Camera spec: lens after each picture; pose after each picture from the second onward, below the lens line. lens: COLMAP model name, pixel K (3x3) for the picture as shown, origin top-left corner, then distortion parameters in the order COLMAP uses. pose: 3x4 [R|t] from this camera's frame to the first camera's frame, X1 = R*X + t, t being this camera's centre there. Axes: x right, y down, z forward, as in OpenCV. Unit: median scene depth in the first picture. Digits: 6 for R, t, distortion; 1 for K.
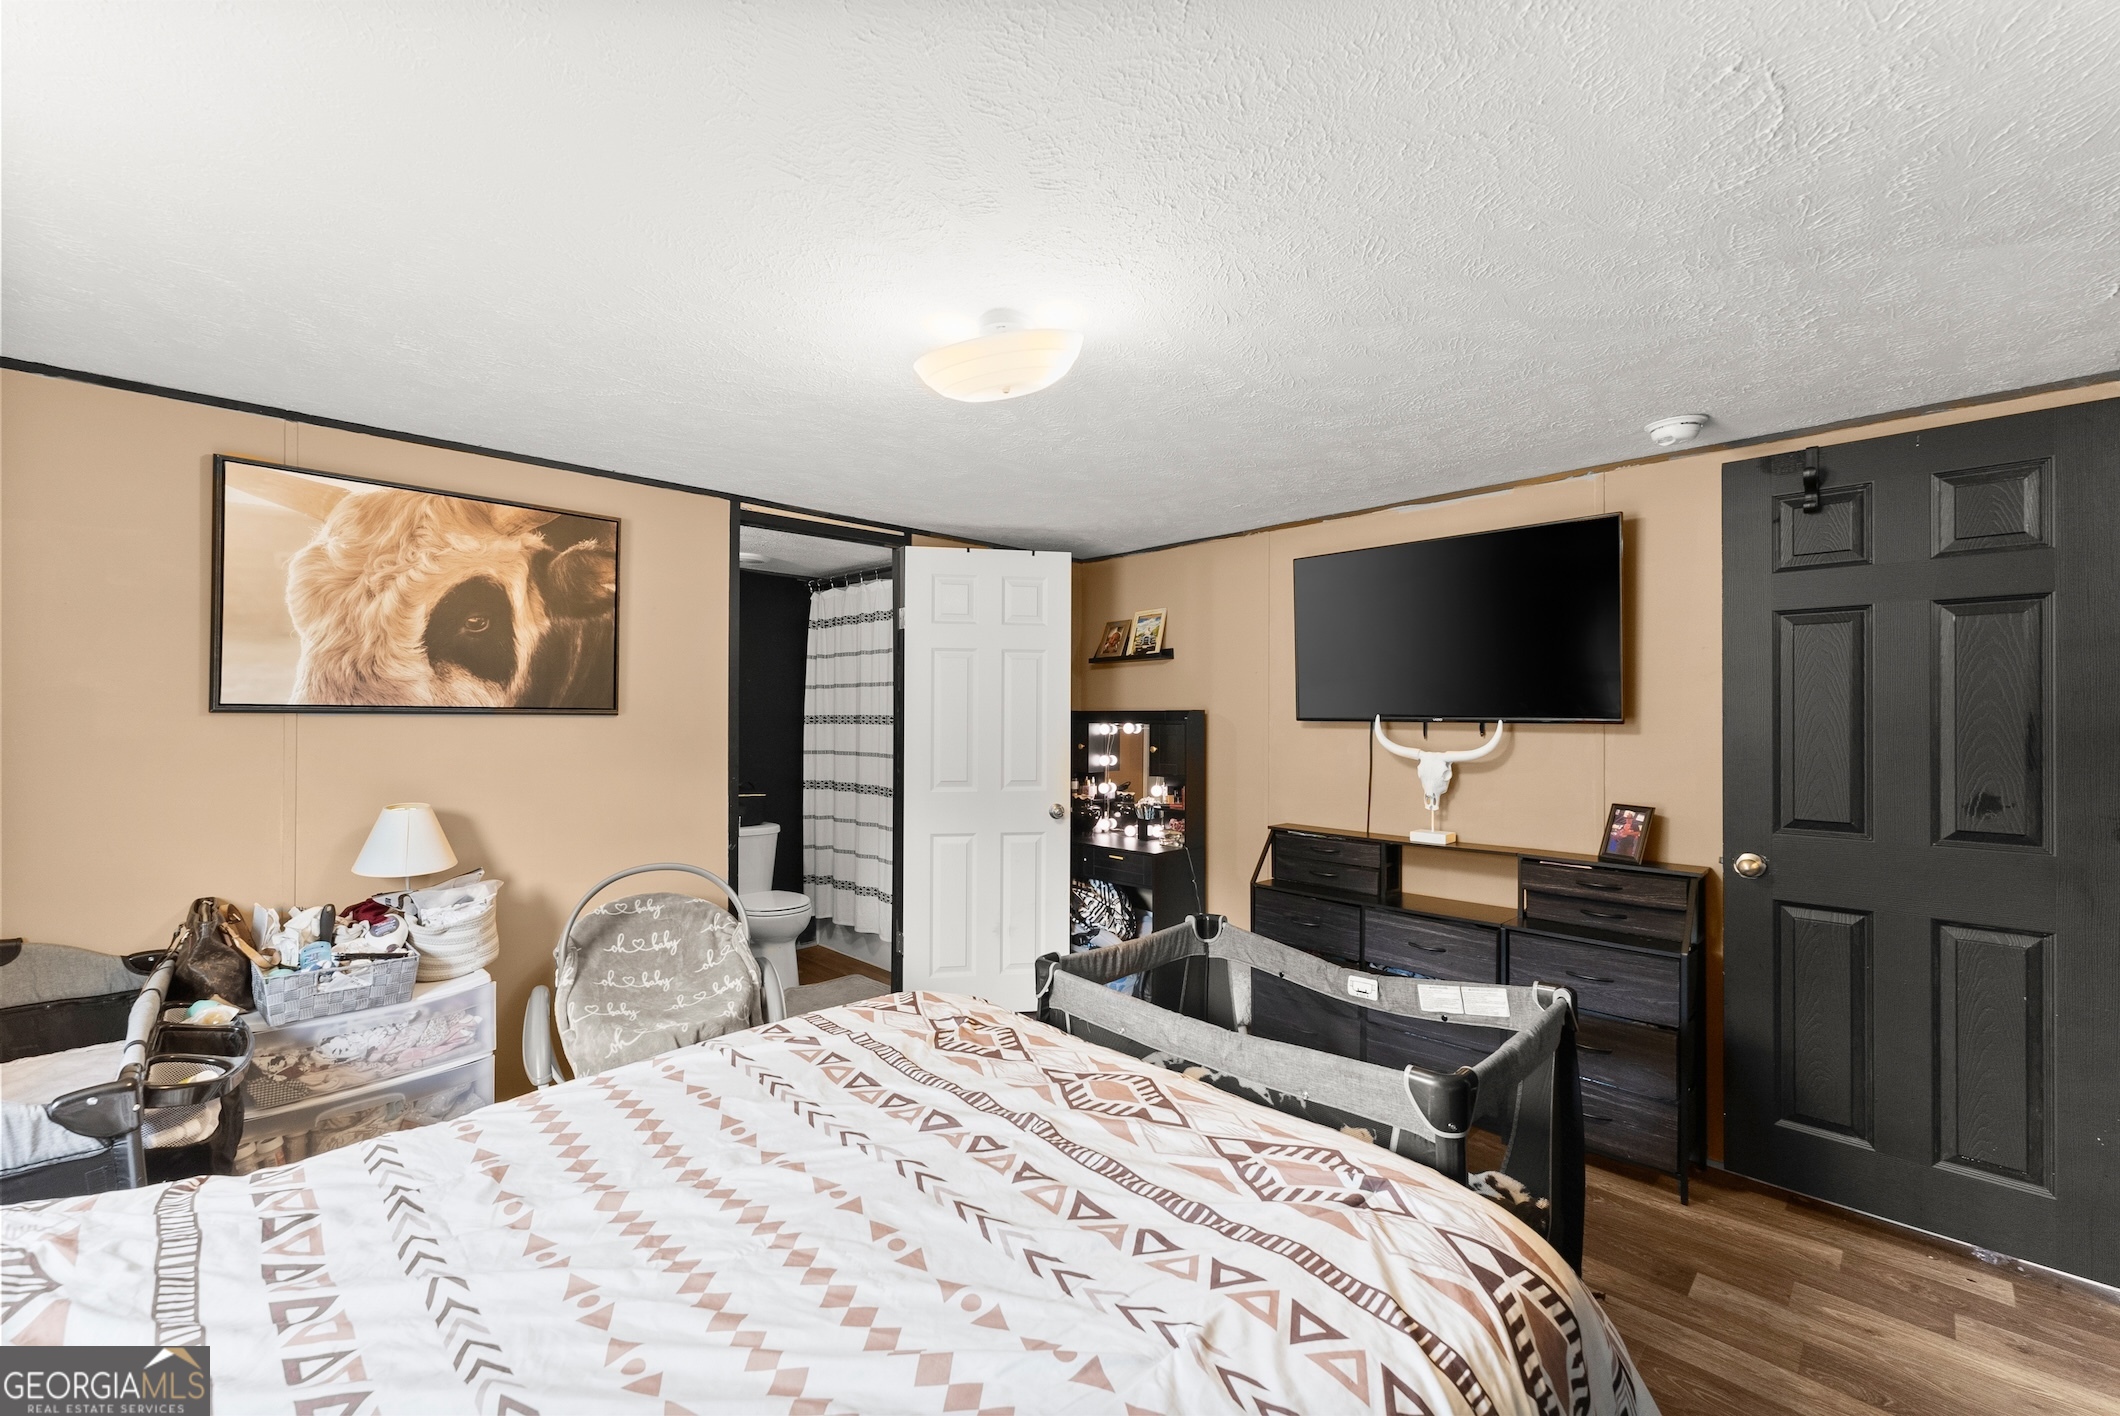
lens RADIAL K [[858.1, 0, 1060.0], [0, 858.1, 708.0], [0, 0, 1]] dist [-0.000746, -0.000279]
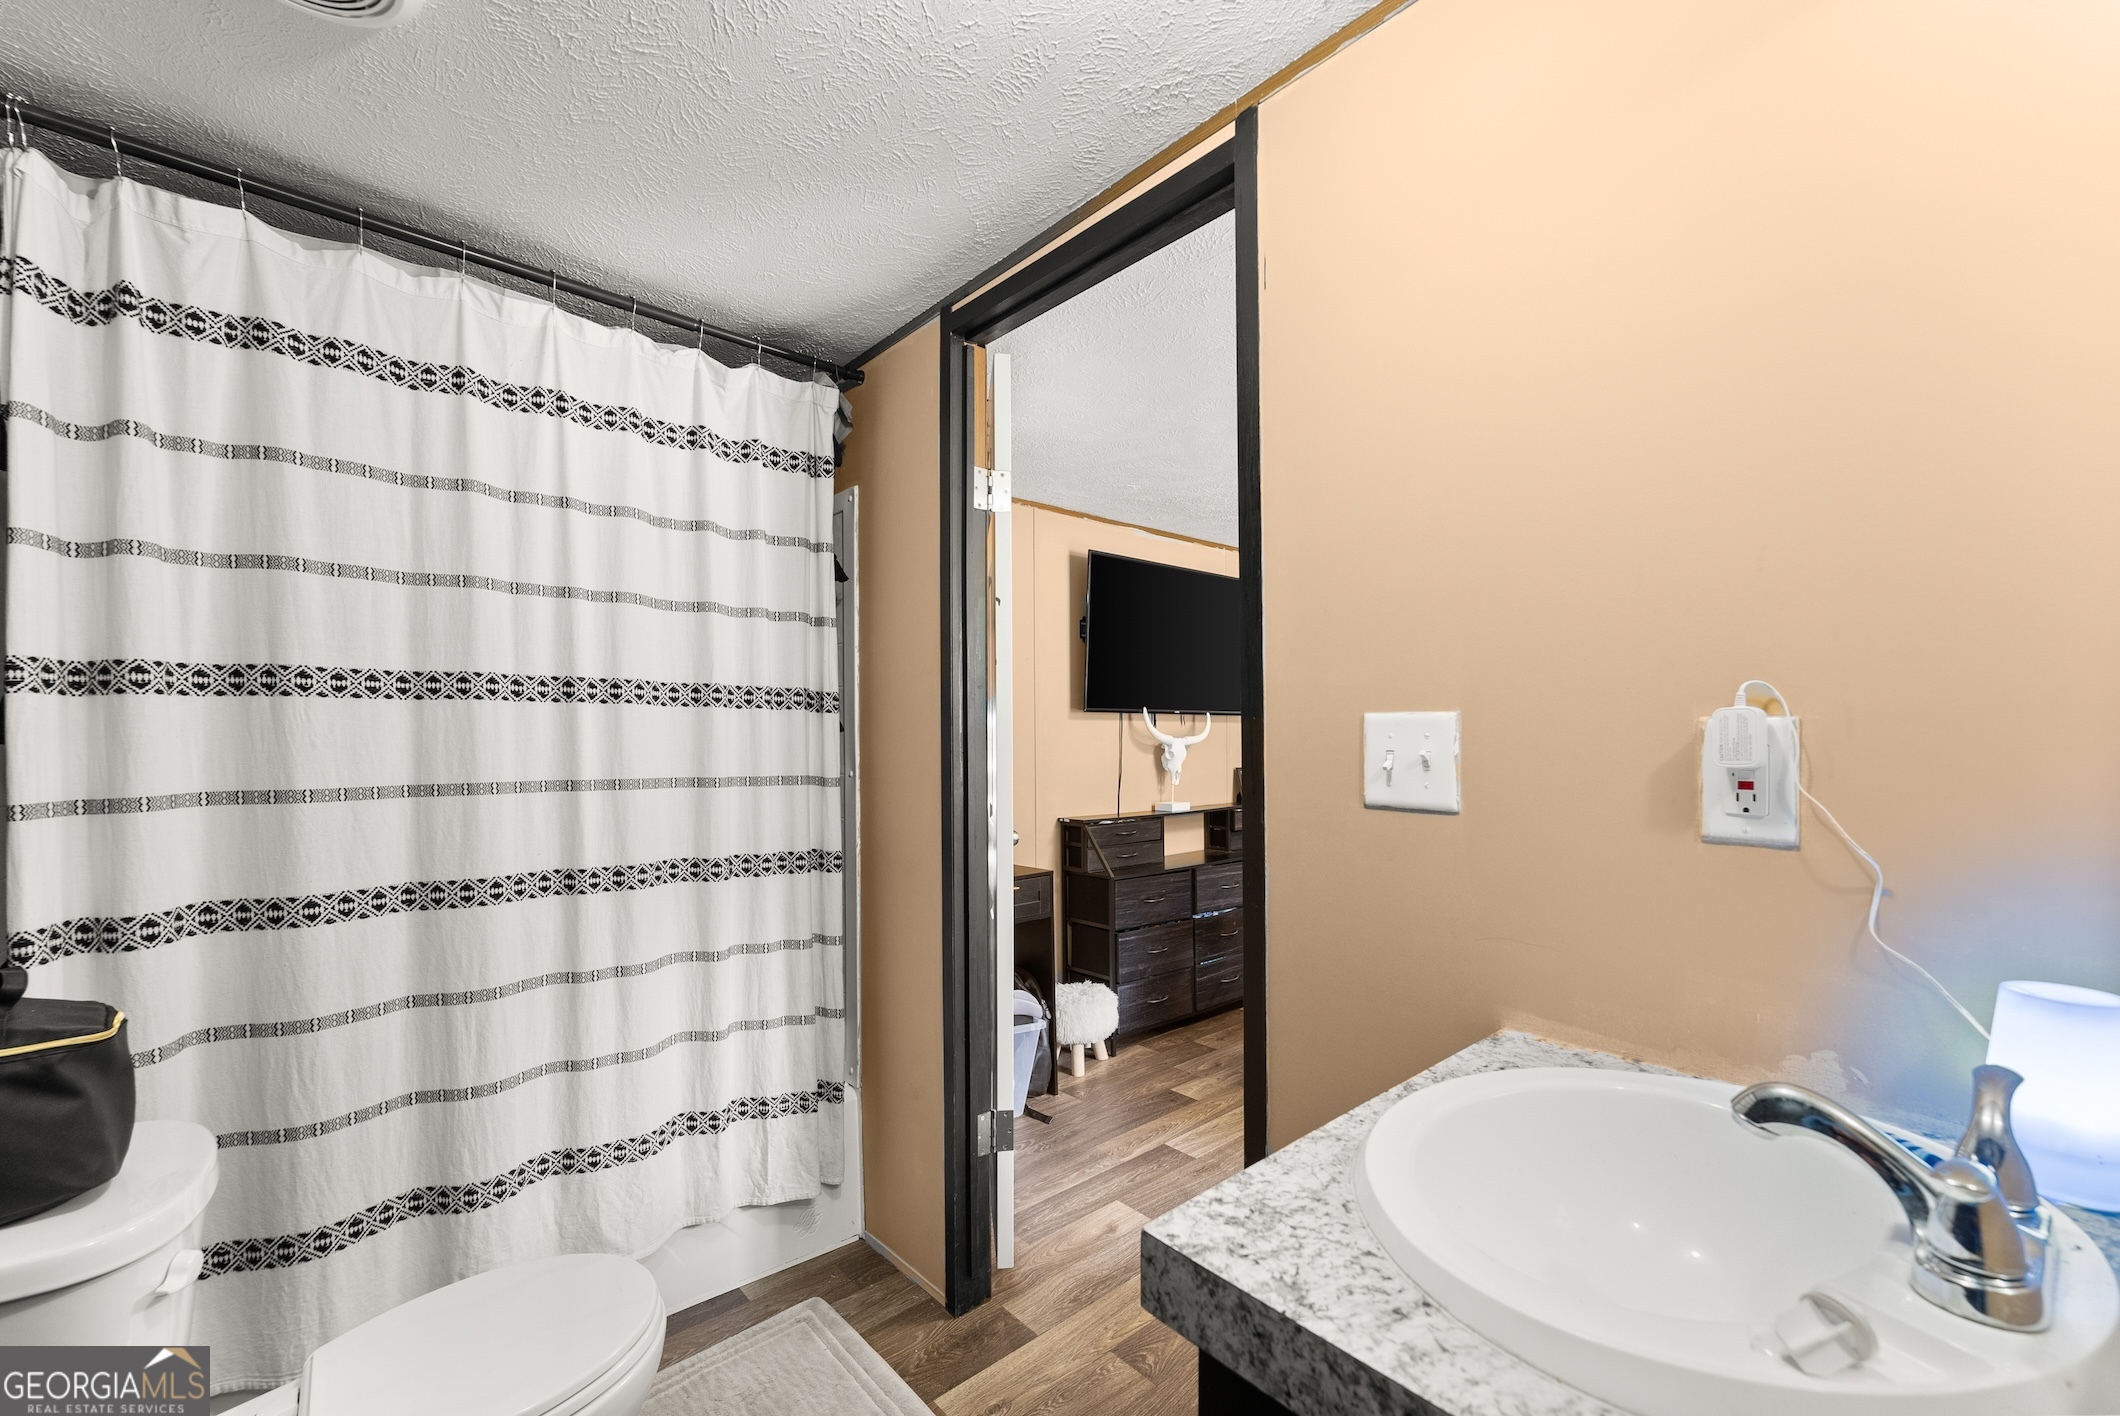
lens RADIAL K [[858.1, 0, 1060.0], [0, 858.1, 708.0], [0, 0, 1]] dist [-0.000746, -0.000279]
pose [[0.025468, 0.021108, 0.999453, -0.784056], [-0.004060, 0.999771, -0.021011, 0.034862], [-0.999667, -0.003523, 0.025548, 1.095252]]
